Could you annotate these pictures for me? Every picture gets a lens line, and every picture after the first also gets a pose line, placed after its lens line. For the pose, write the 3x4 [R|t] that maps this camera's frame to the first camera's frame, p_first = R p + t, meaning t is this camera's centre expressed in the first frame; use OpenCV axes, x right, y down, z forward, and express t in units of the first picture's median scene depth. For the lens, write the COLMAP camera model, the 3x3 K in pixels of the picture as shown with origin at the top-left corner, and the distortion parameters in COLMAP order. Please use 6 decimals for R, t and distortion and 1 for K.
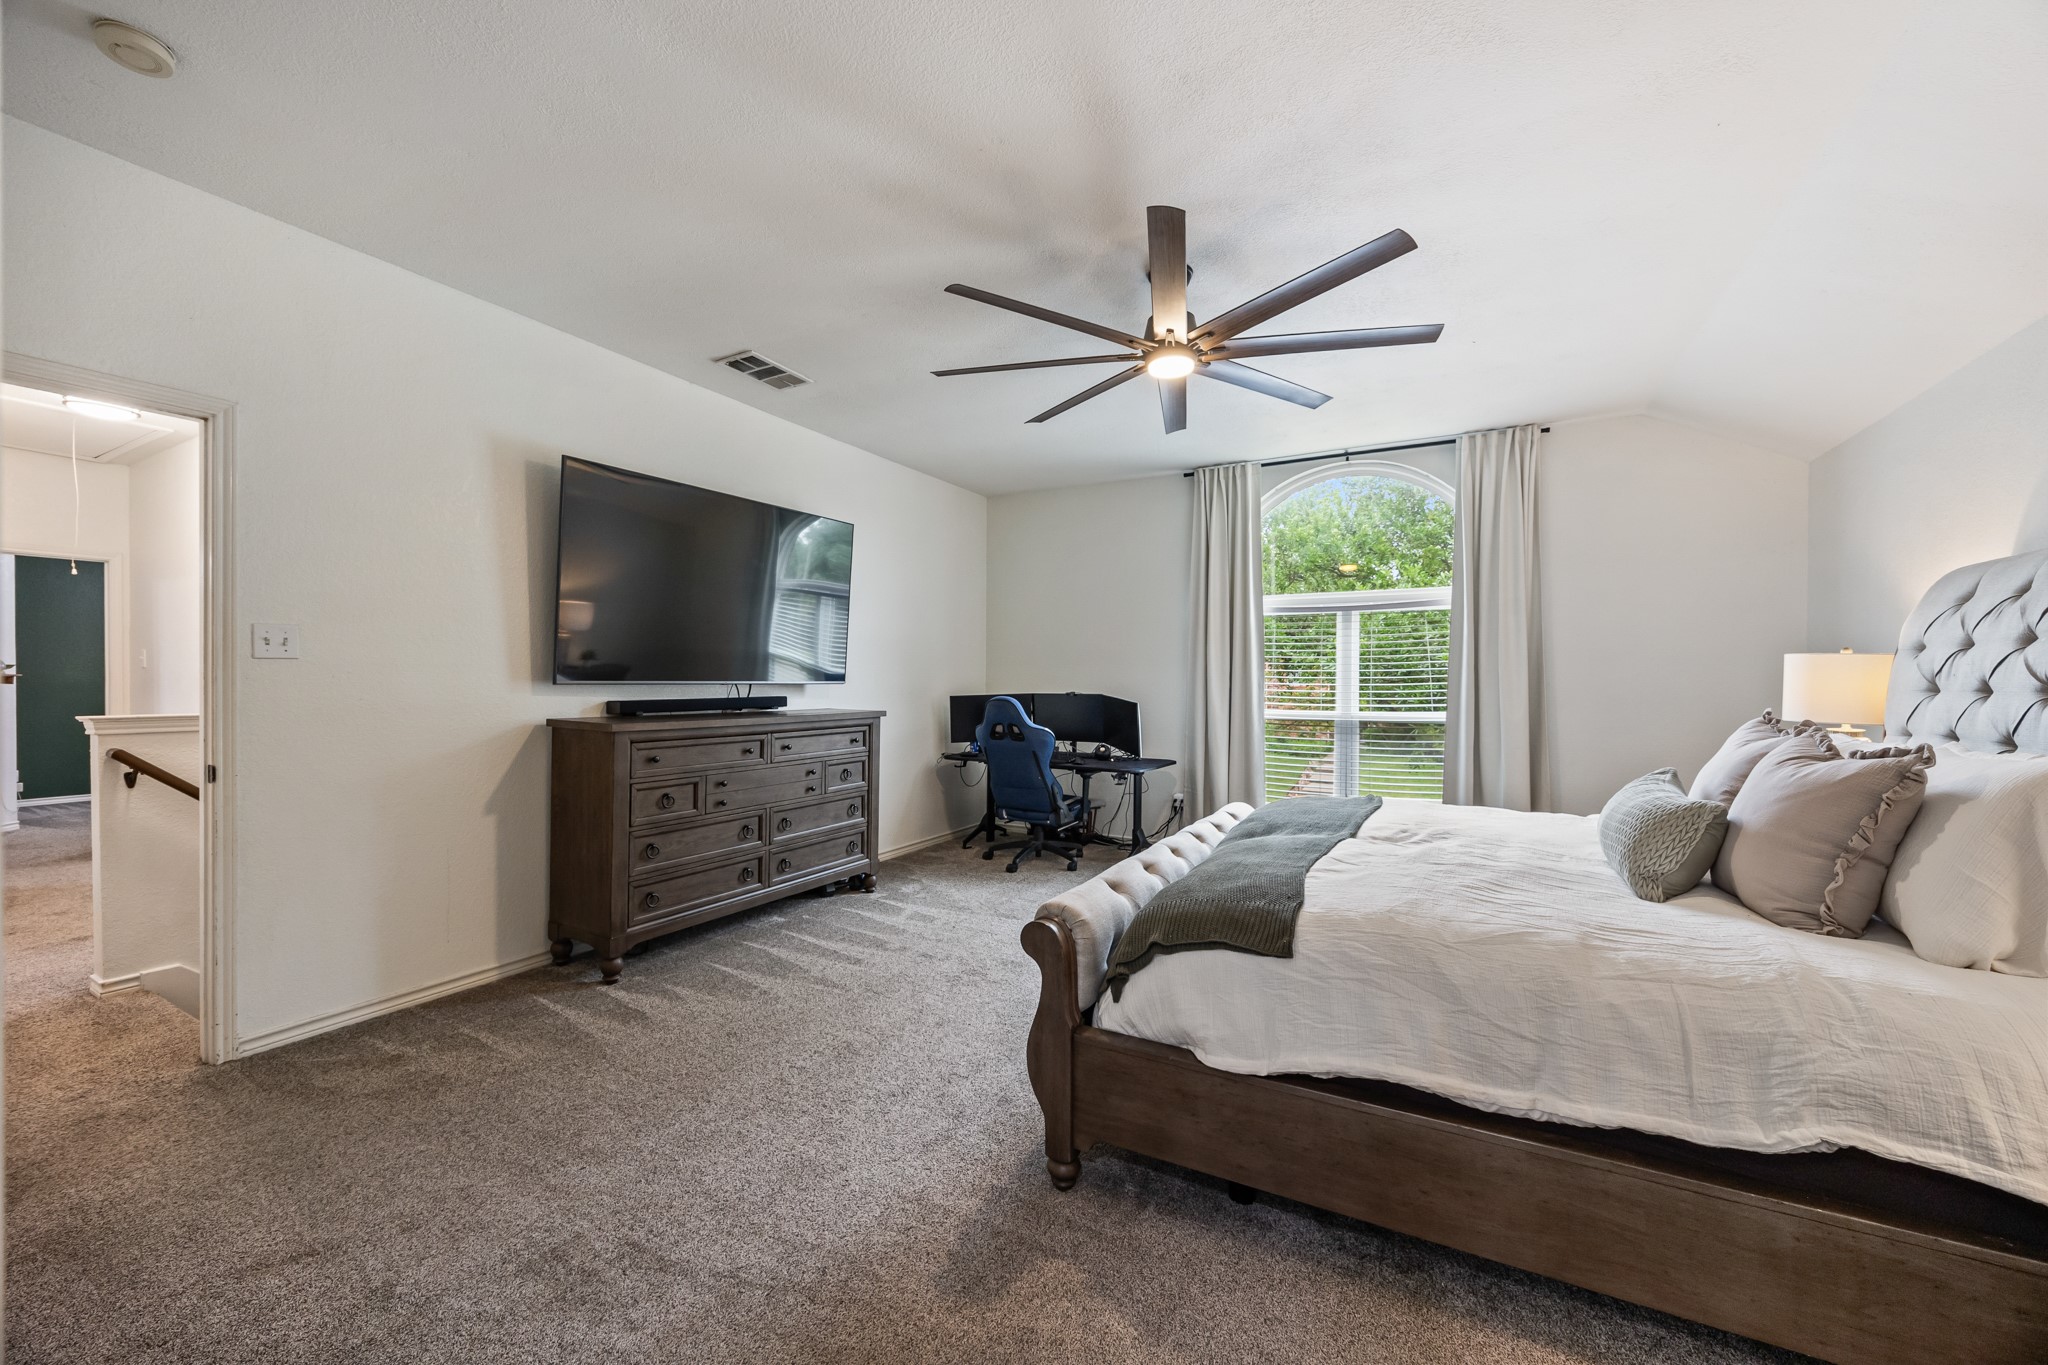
lens RADIAL K [[781.8, 0, 1028.7], [0, 781.8, 680.5], [0, 0, 1]] dist [-0.002375, -0.000429]
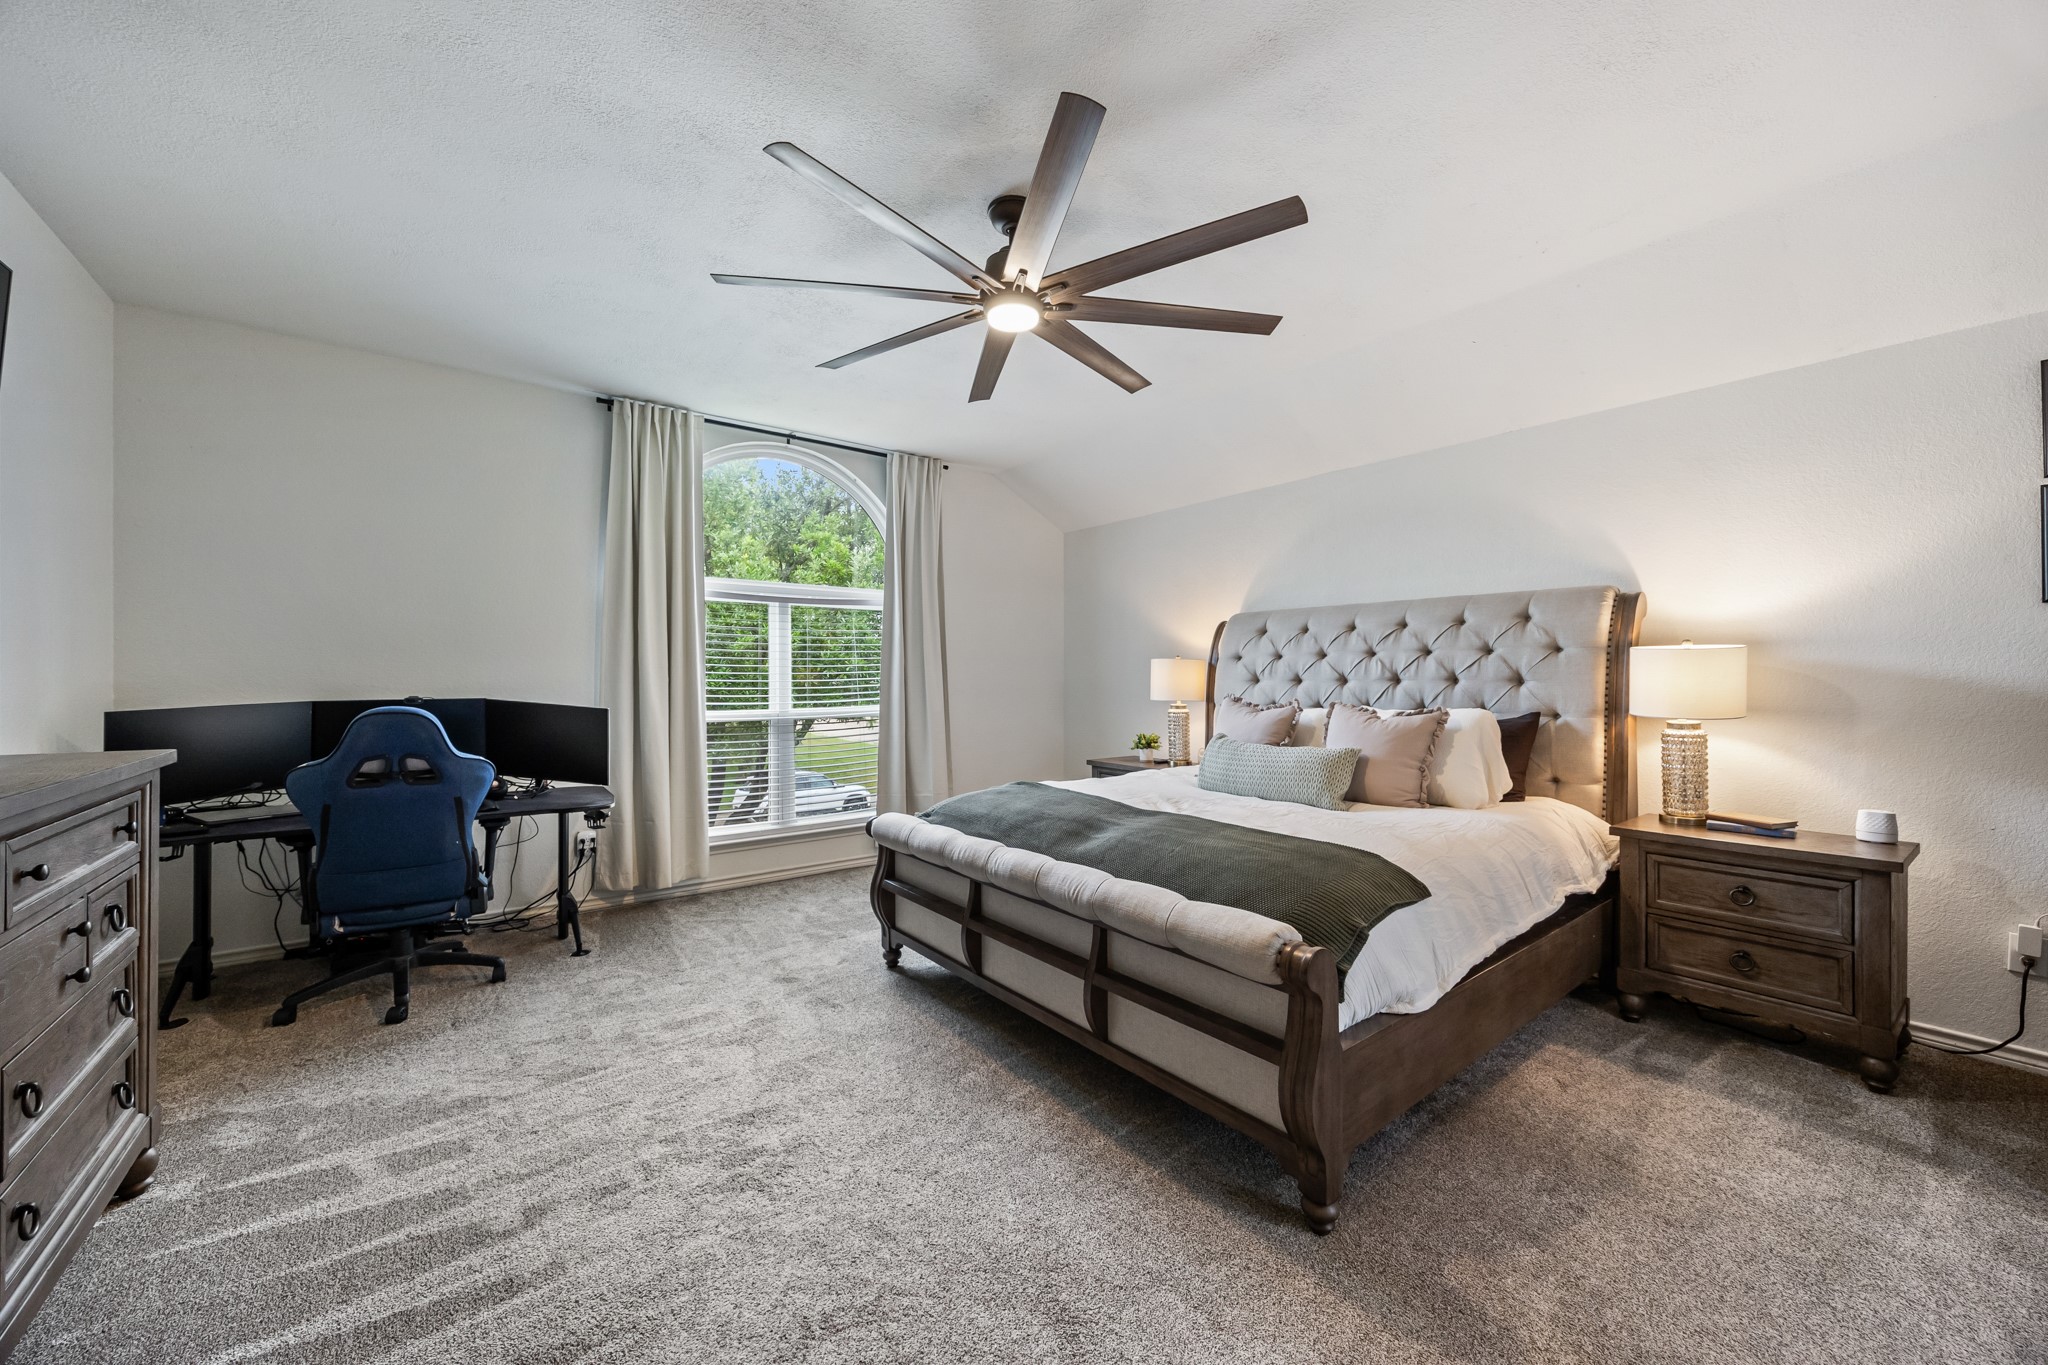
lens RADIAL K [[781.8, 0, 1031.9], [0, 781.8, 680.4], [0, 0, 1]] dist [-0.002375, -0.000429]
pose [[0.394143, -0.005979, 0.919030, -0.368720], [0.003219, 0.999982, 0.005125, 0.000793], [-0.919044, 0.000939, 0.394155, 0.381605]]
